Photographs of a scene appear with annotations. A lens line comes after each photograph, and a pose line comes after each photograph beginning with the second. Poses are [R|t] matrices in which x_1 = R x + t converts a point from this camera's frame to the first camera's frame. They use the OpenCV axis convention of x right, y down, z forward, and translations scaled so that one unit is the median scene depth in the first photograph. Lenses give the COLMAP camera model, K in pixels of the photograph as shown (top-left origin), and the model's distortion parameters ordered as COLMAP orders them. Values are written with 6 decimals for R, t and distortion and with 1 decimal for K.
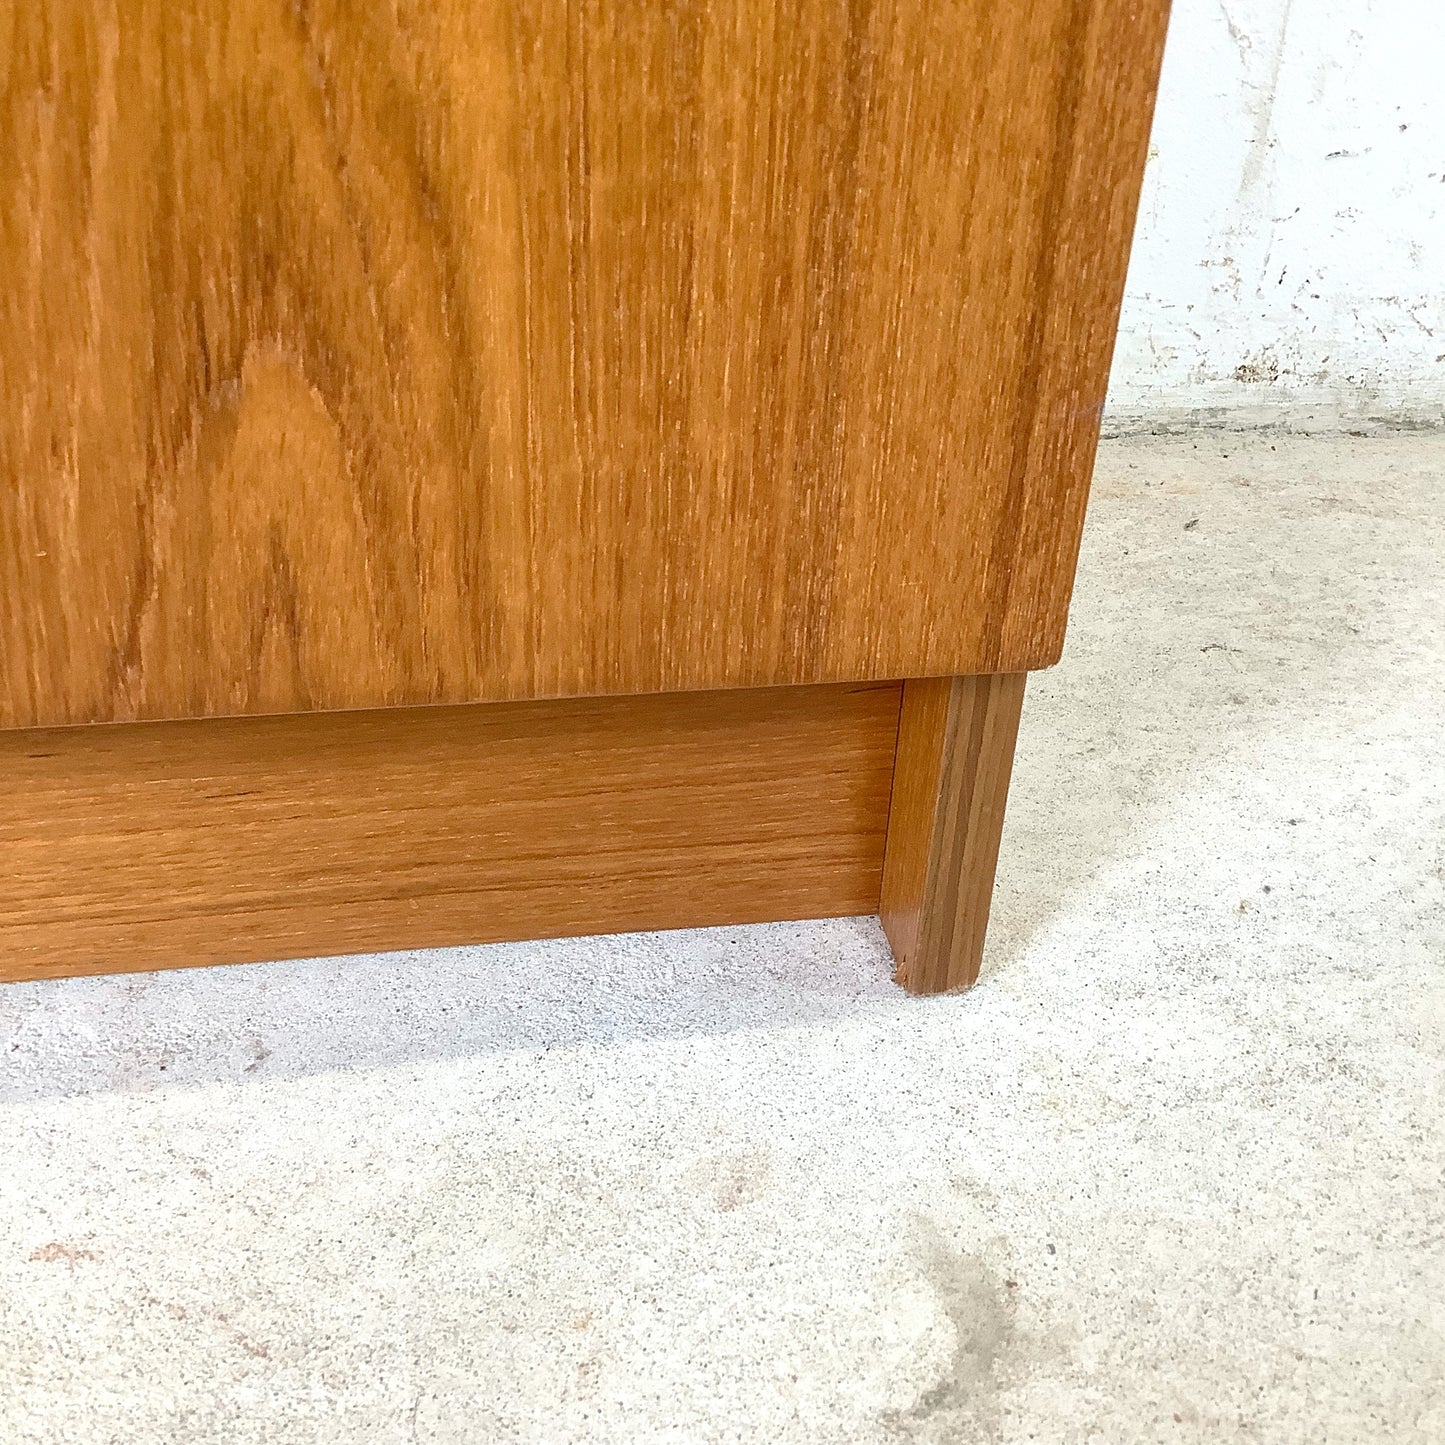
lens RADIAL K [[1755.4, 0, 698.4], [0, 1755.4, 710.5], [0, 0, 1]] dist [0.068630, 0.000000]
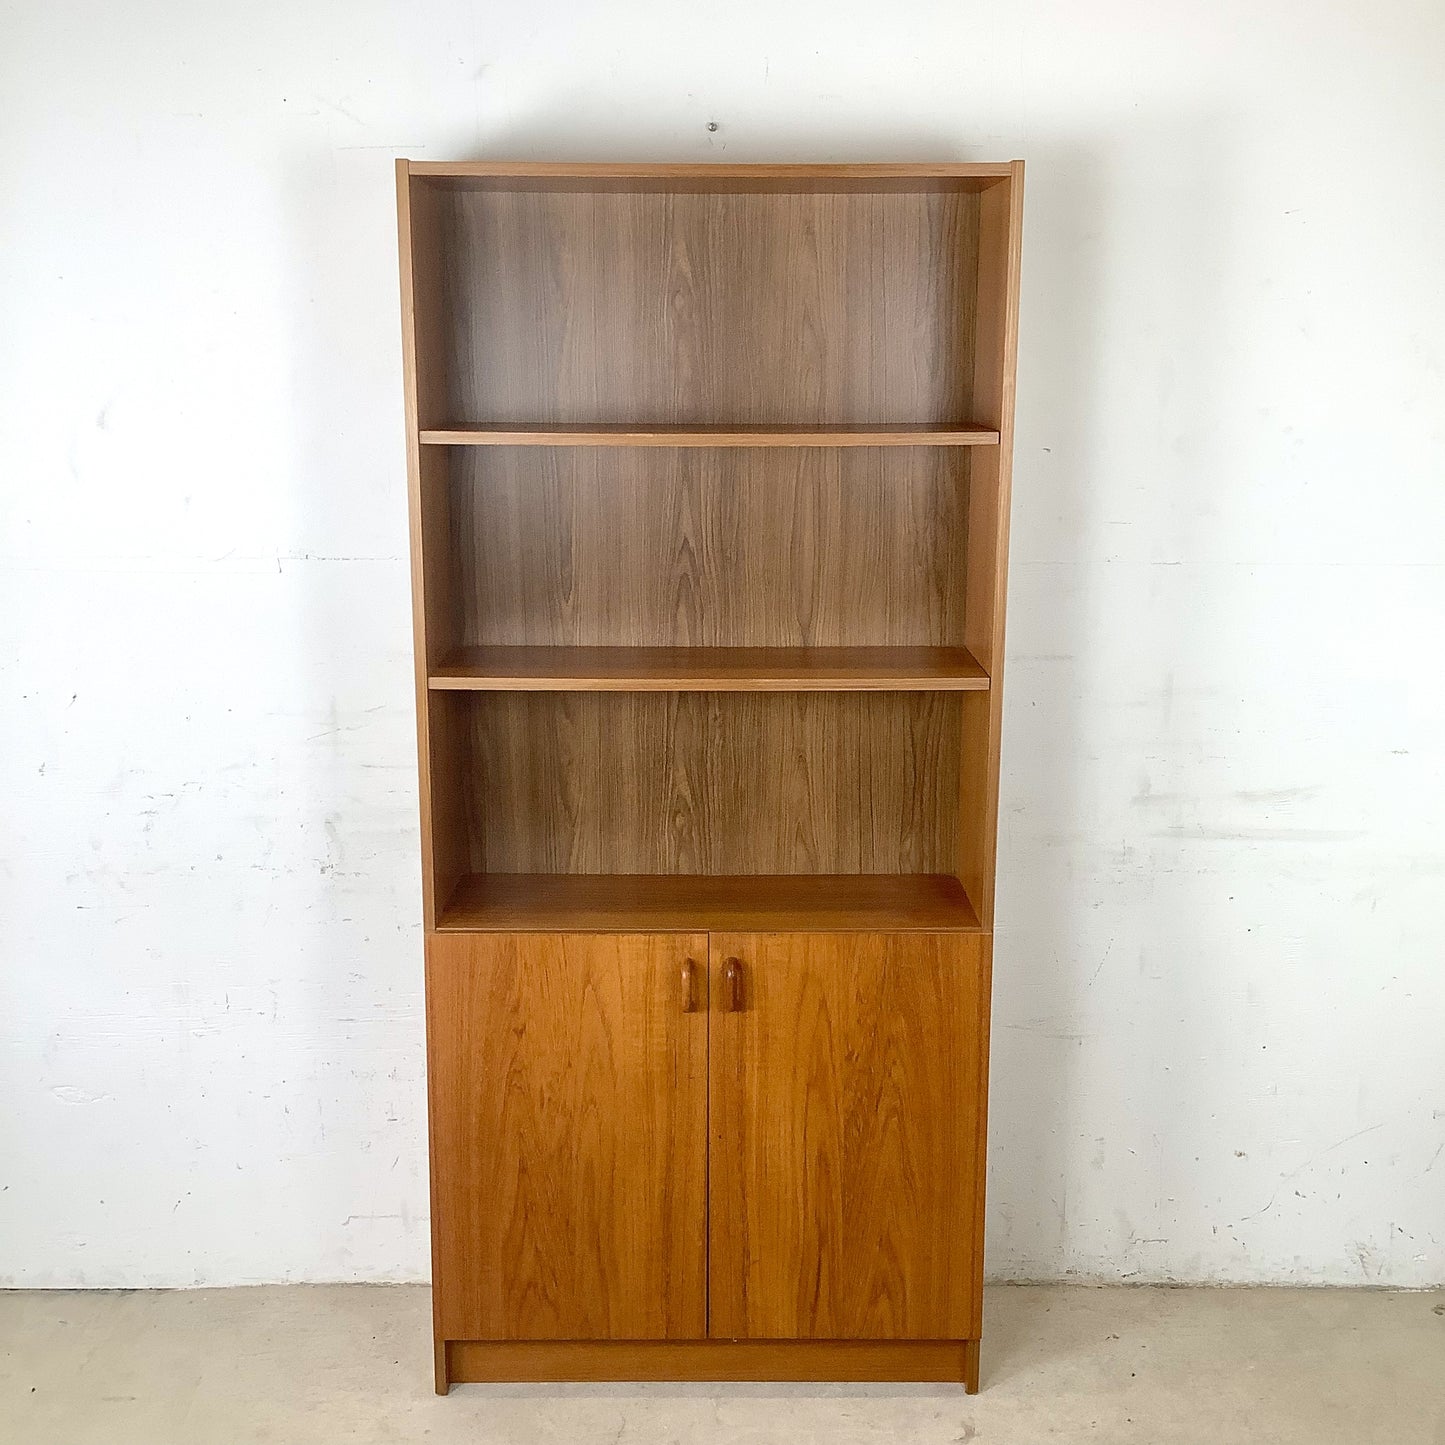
lens RADIAL K [[1755.4, 0, 719.9], [0, 1755.4, 709.1], [0, 0, 1]] dist [0.068630, 0.000000]
pose [[0.987574, 0.003702, -0.157111, 0.261253], [-0.059408, 0.934333, -0.351416, 0.172782], [0.145493, 0.356383, 0.922943, -6.550409]]
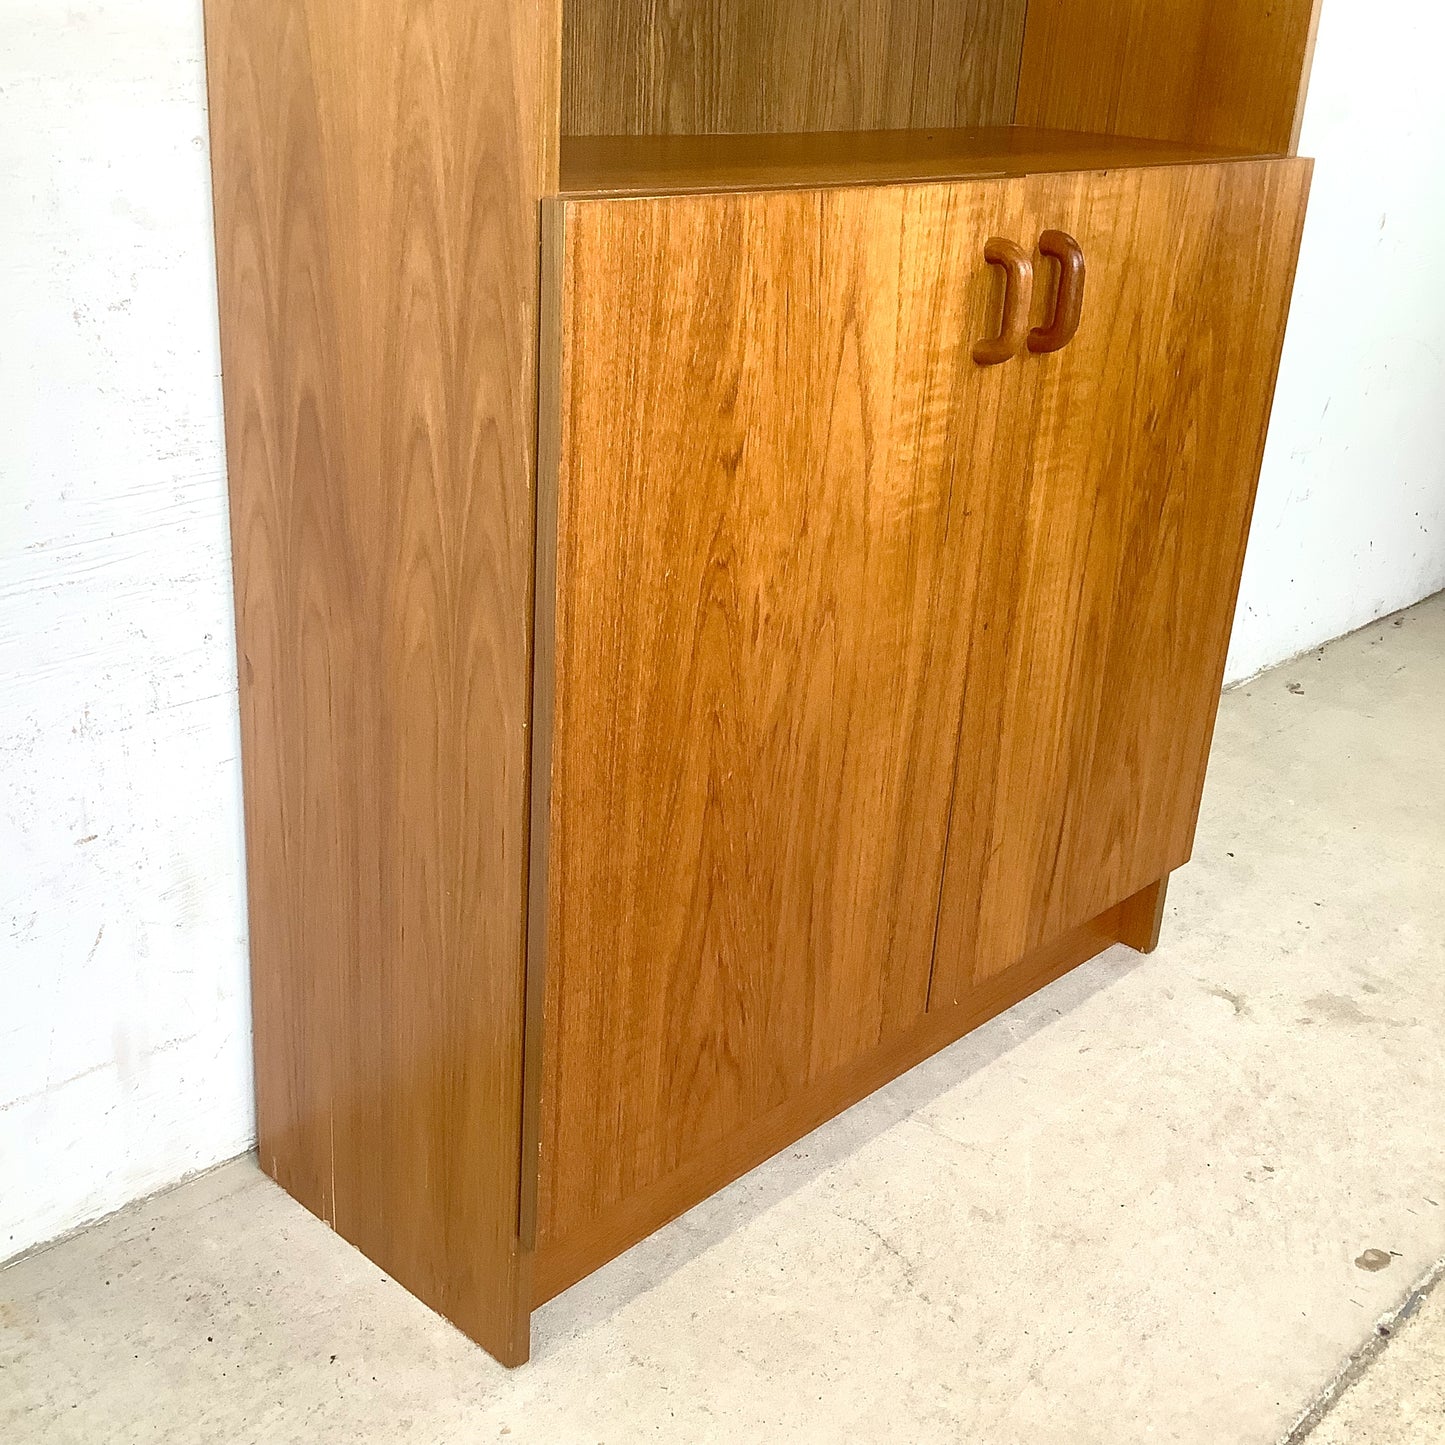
lens RADIAL K [[1755.4, 0, 716.8], [0, 1755.4, 715.5], [0, 0, 1]] dist [0.068630, 0.000000]
pose [[0.791838, -0.218908, 0.570151, -3.168985], [0.300602, 0.952340, -0.051834, -0.495167], [-0.531631, 0.212433, 0.819903, -2.115724]]
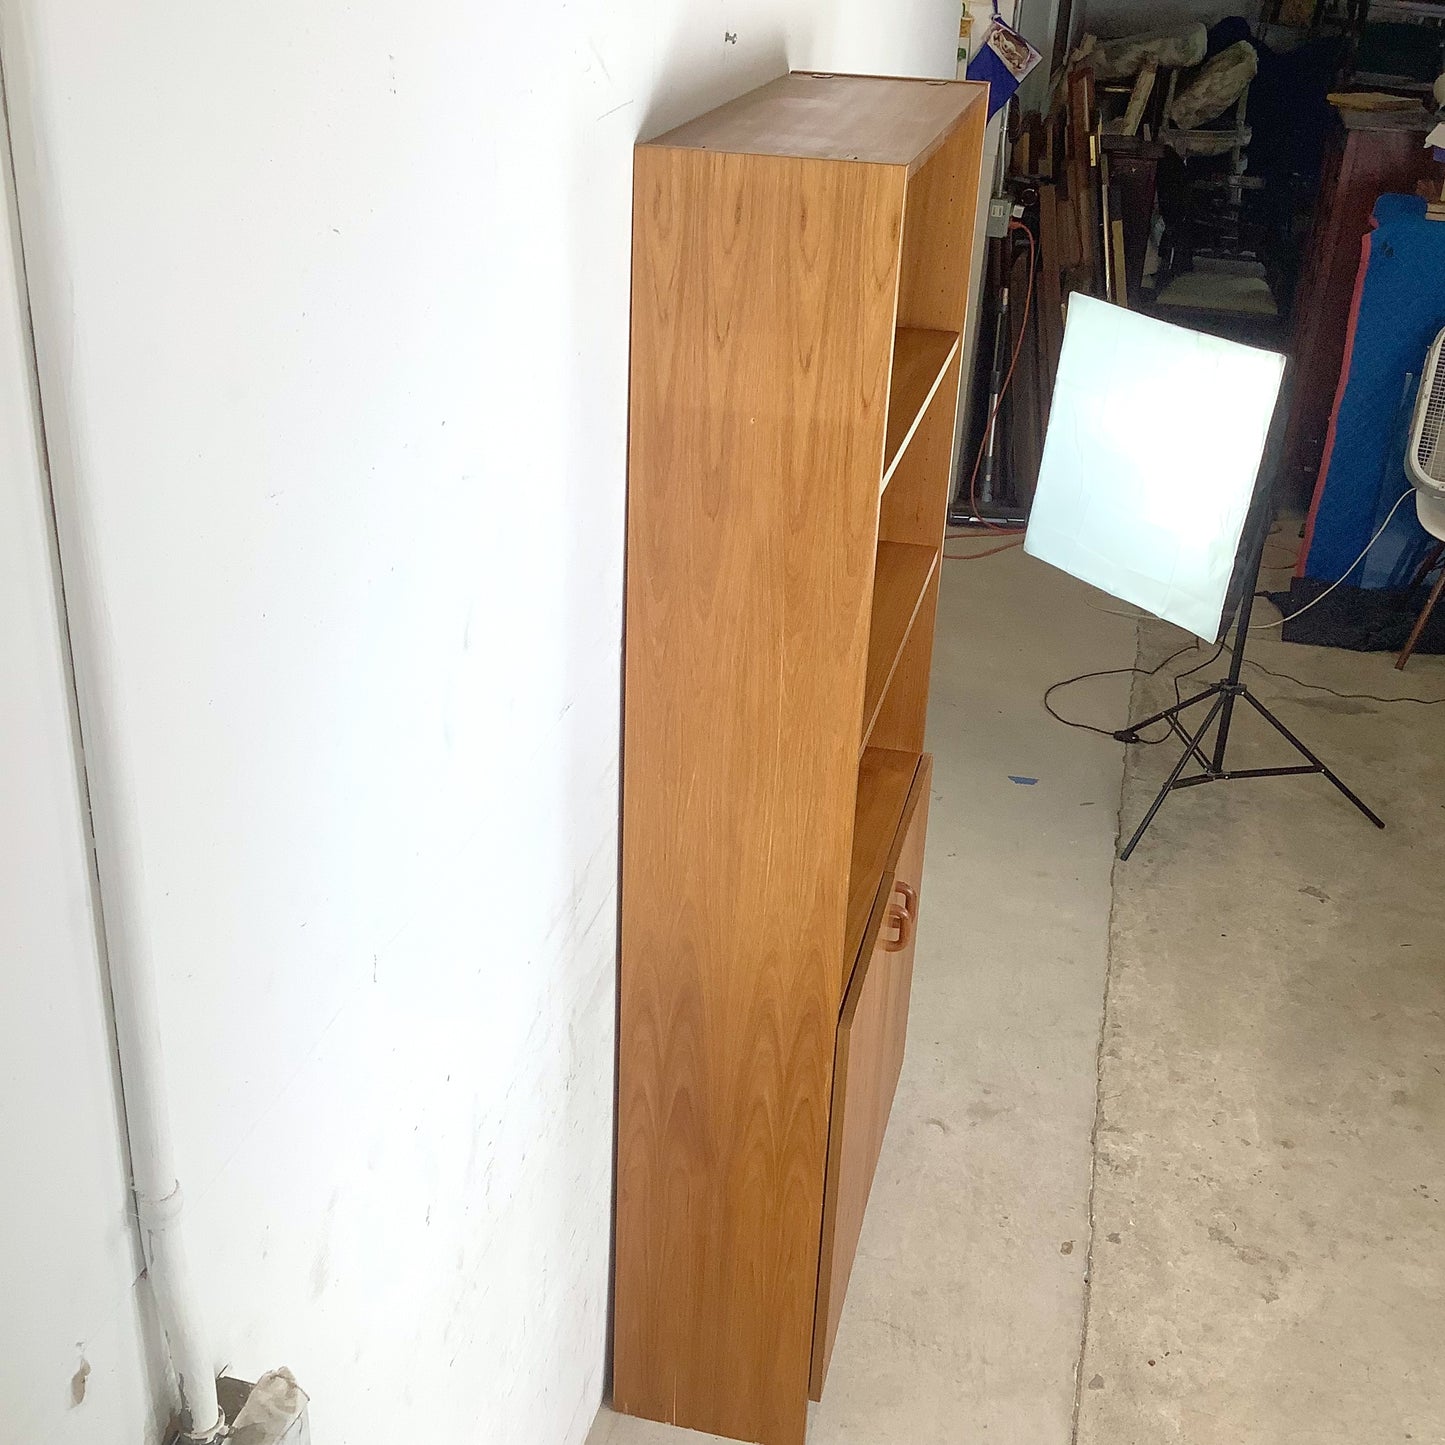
lens RADIAL K [[1755.4, 0, 711.1], [0, 1755.4, 712.5], [0, 0, 1]] dist [0.068630, 0.000000]
pose [[0.394843, -0.413330, 0.820523, -6.469348], [0.474335, 0.856565, 0.203231, -3.637307], [-0.786833, 0.308959, 0.534265, -3.401301]]
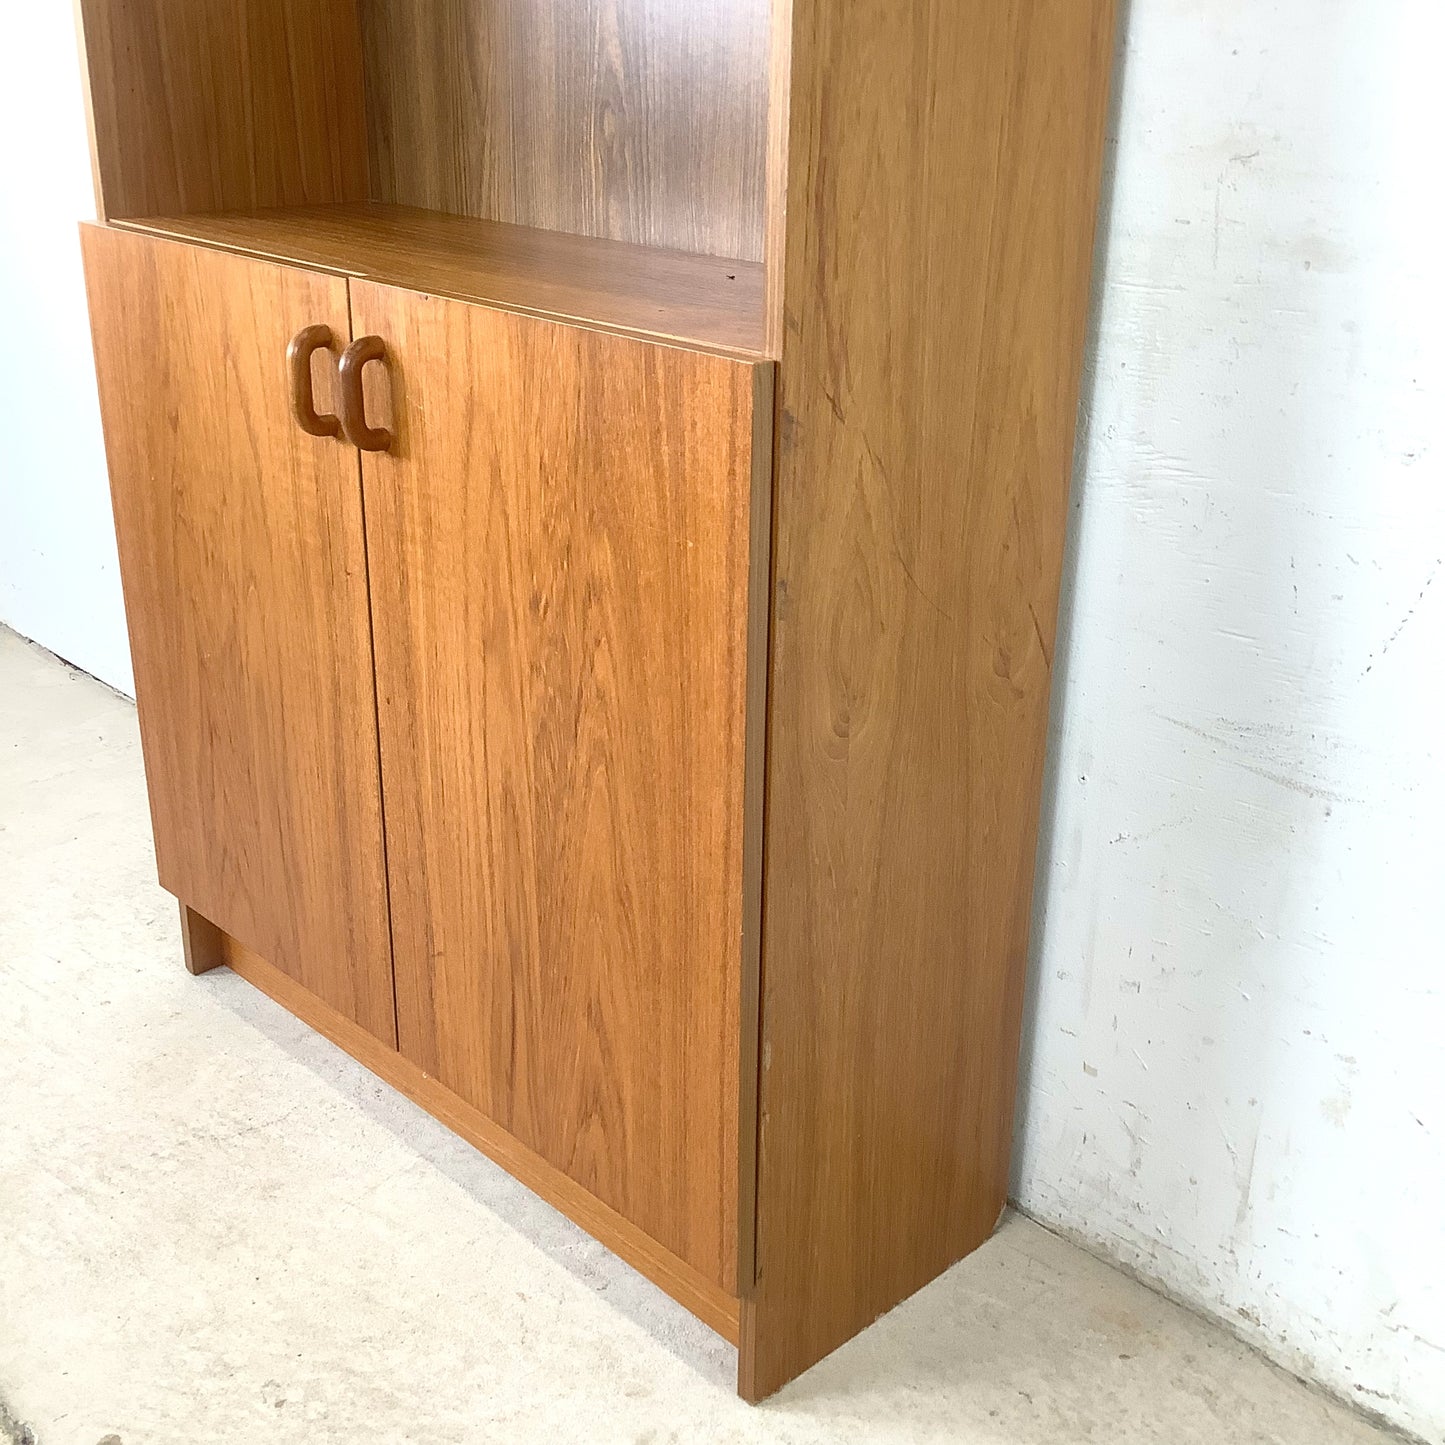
lens RADIAL K [[1755.4, 0, 724.6], [0, 1755.4, 719.8], [0, 0, 1]] dist [0.068630, 0.000000]
pose [[0.567687, 0.289744, -0.770571, 2.317023], [-0.438314, 0.898696, 0.015011, -0.992921], [0.696859, 0.329231, 0.637177, -1.435720]]
